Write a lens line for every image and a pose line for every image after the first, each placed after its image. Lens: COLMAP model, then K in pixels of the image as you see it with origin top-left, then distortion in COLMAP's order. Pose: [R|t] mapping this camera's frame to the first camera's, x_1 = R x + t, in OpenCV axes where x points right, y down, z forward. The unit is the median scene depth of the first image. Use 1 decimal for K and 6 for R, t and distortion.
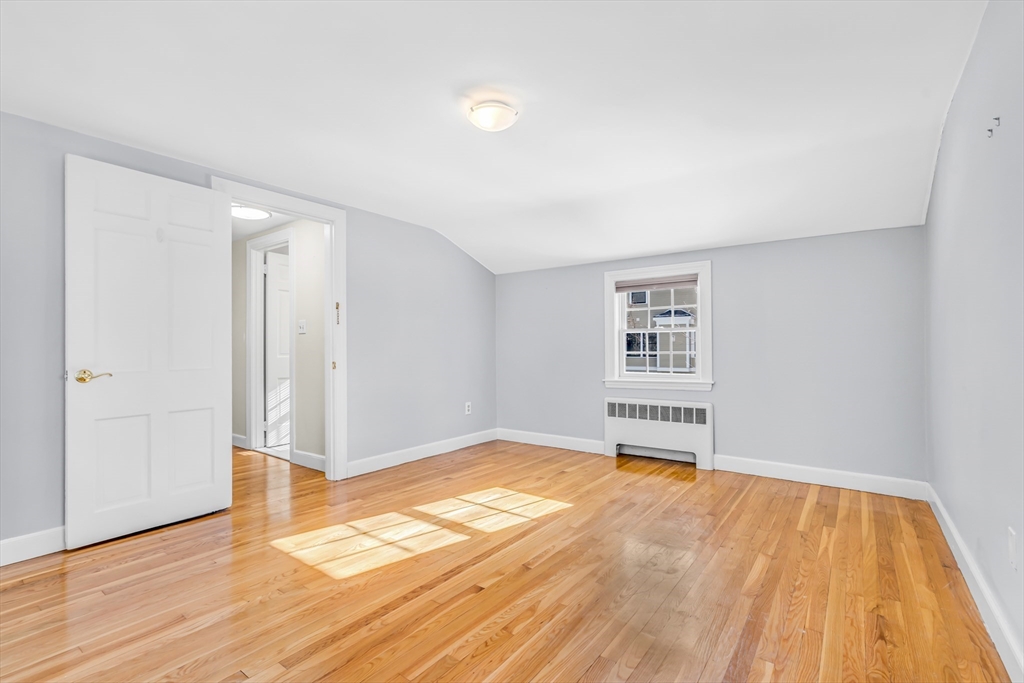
lens RADIAL K [[469.6, 0, 511.9], [0, 469.6, 342.0], [0, 0, 1]] dist [0.002927, 0.000433]
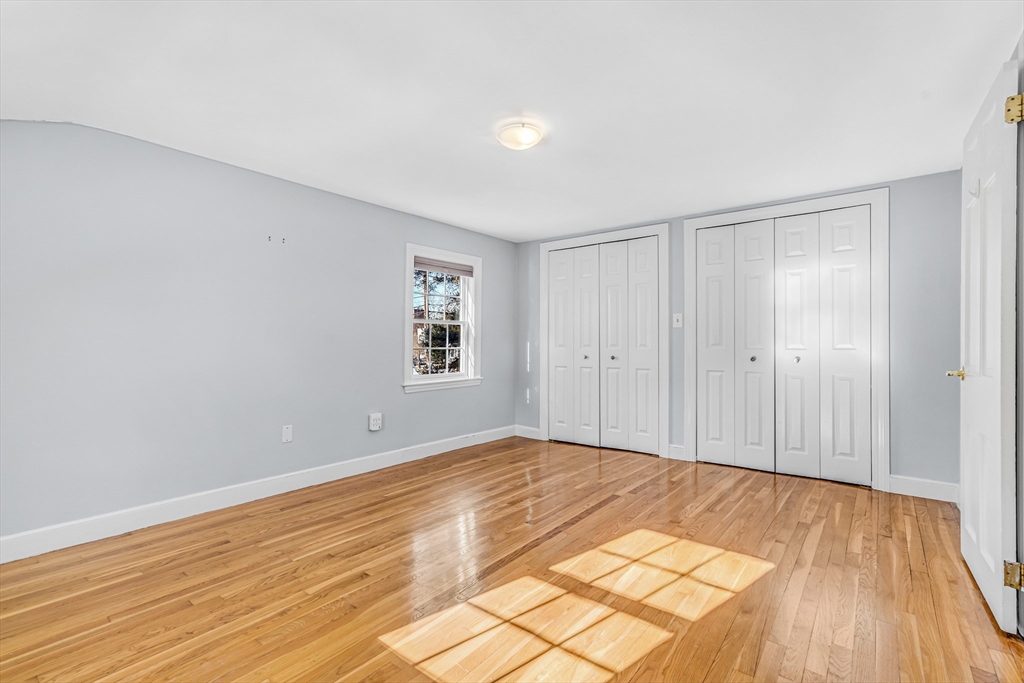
lens RADIAL K [[469.6, 0, 510.5], [0, 469.6, 342.1], [0, 0, 1]] dist [0.002927, 0.000433]
pose [[-0.999445, 0.003608, 0.033114, -0.039336], [0.003003, 0.999828, -0.018316, 0.019591], [-0.033174, -0.018206, -0.999284, 1.510875]]
